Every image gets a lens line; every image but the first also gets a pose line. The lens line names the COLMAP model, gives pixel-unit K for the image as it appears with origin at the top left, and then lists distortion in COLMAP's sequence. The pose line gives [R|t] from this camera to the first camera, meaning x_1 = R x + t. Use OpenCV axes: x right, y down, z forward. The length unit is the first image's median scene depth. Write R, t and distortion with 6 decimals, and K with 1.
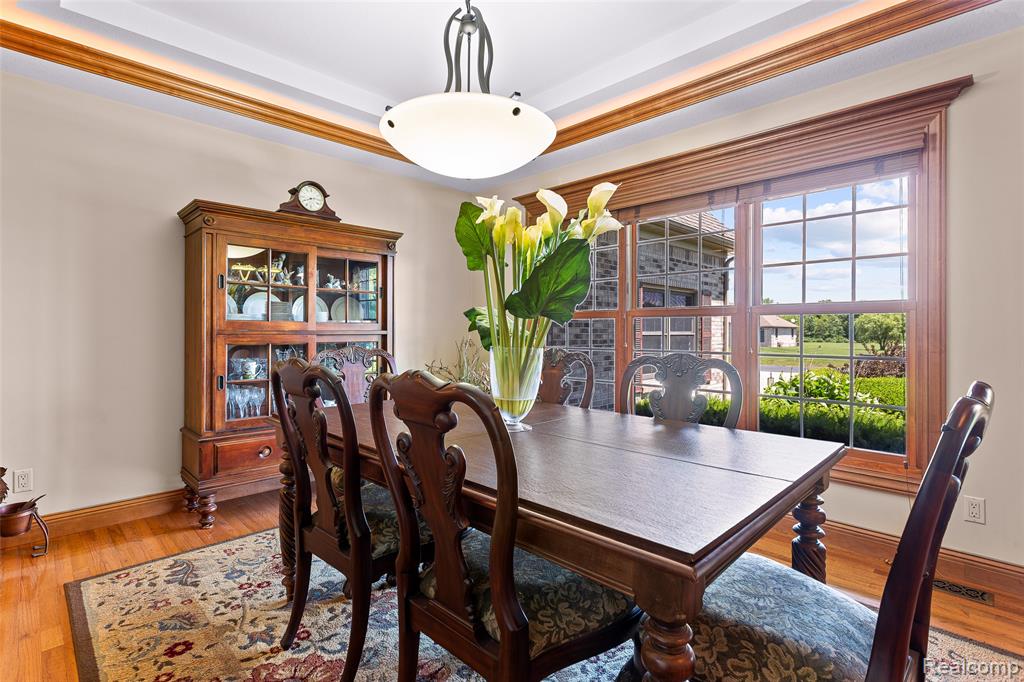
lens RADIAL K [[492.9, 0, 510.3], [0, 492.9, 320.6], [0, 0, 1]] dist [0.002534, 0.000140]
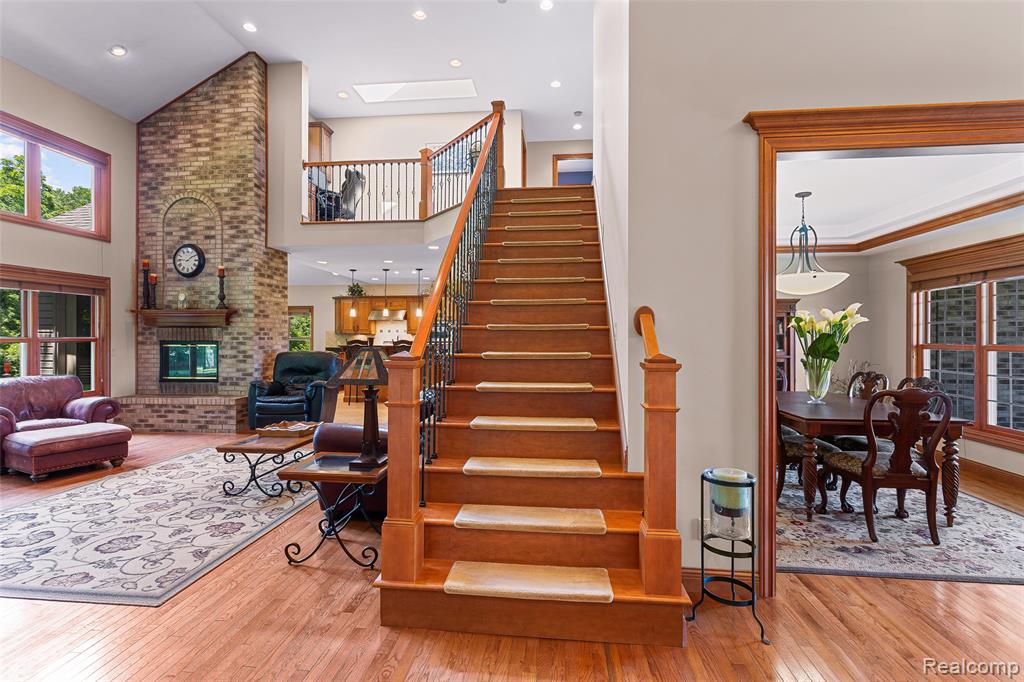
lens RADIAL K [[485.2, 0, 508.9], [0, 485.2, 336.7], [0, 0, 1]] dist [0.001722, -0.000039]
pose [[0.629473, 0.001030, -0.777022, 0.523281], [0.010522, 0.999896, 0.009850, -0.084585], [0.776951, -0.014376, 0.629396, -0.976544]]
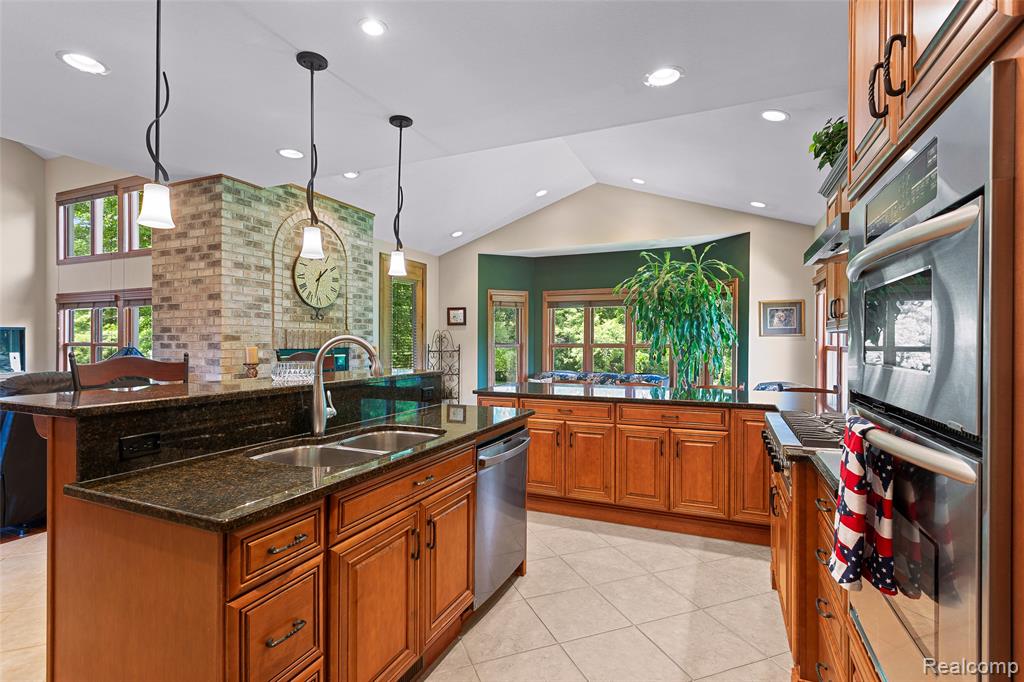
lens RADIAL K [[489.0, 0, 512.0], [0, 489.0, 341.0], [0, 0, 1]] dist [0.000343, 0.000185]
pose [[-0.929950, -0.000595, -0.367684, -2.385174], [0.005199, 0.999877, -0.014766, -0.054791], [0.367648, -0.015643, -0.929833, 1.164349]]
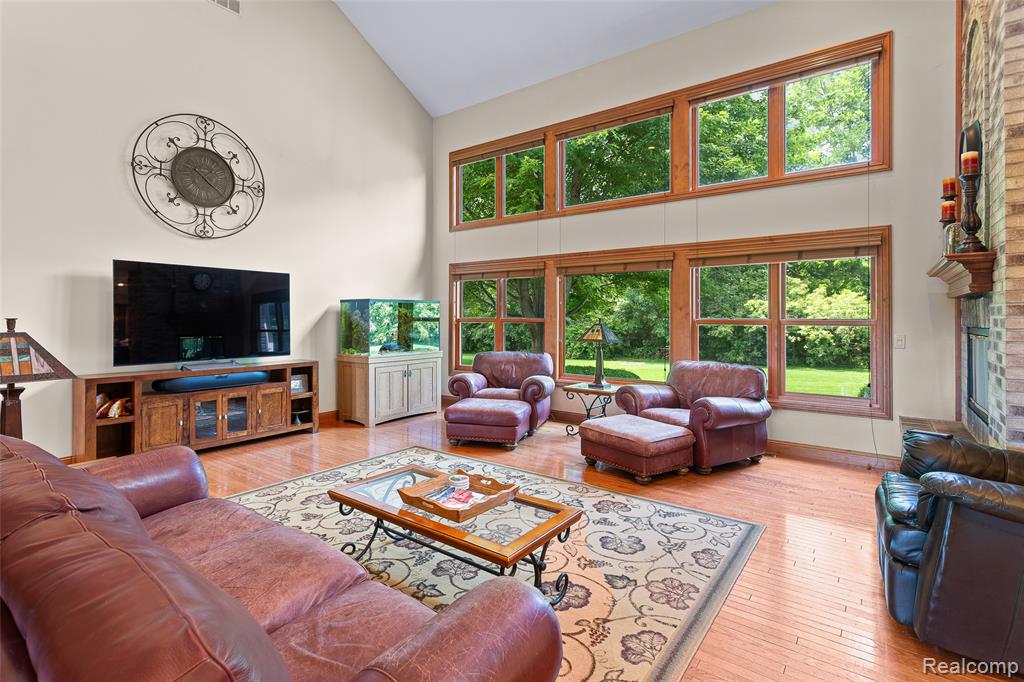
lens RADIAL K [[497.2, 0, 506.9], [0, 497.2, 312.0], [0, 0, 1]] dist [-0.001615, -0.000217]
pose [[-0.990111, -0.001504, -0.140281, -1.003724], [0.002053, 0.999680, -0.025210, -0.065141], [0.140274, -0.025248, -0.989791, 0.233935]]
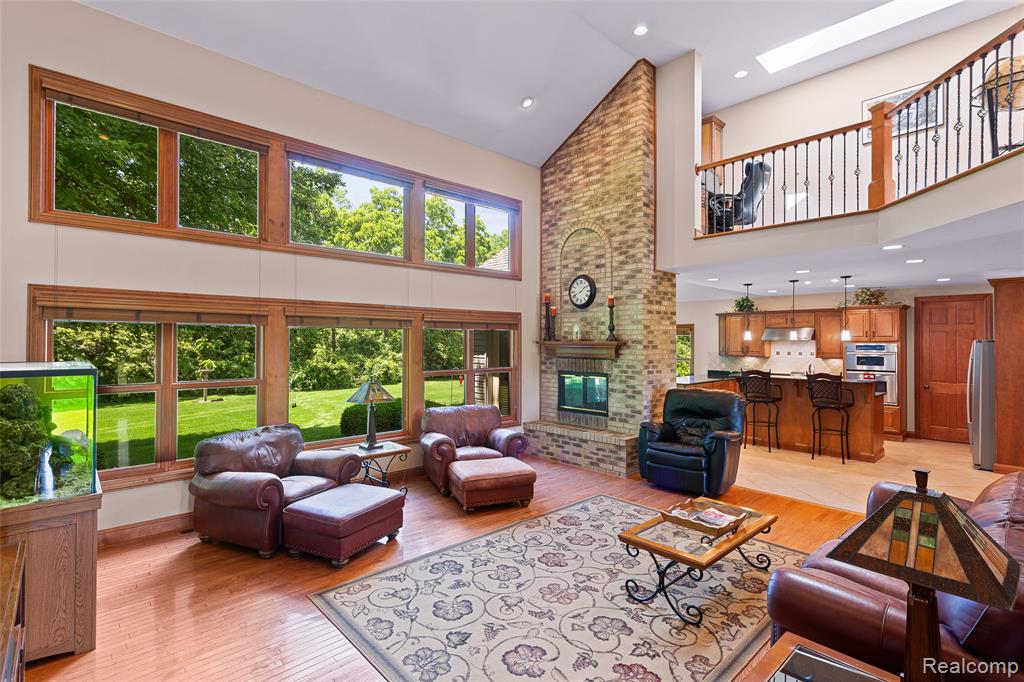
lens RADIAL K [[485.2, 0, 508.9], [0, 485.2, 336.7], [0, 0, 1]] dist [0.001722, -0.000039]
pose [[-0.036894, -0.008768, -0.999281, 0.094172], [0.012451, 0.999880, -0.009233, -0.206024], [0.999242, -0.012782, -0.036780, -0.965461]]
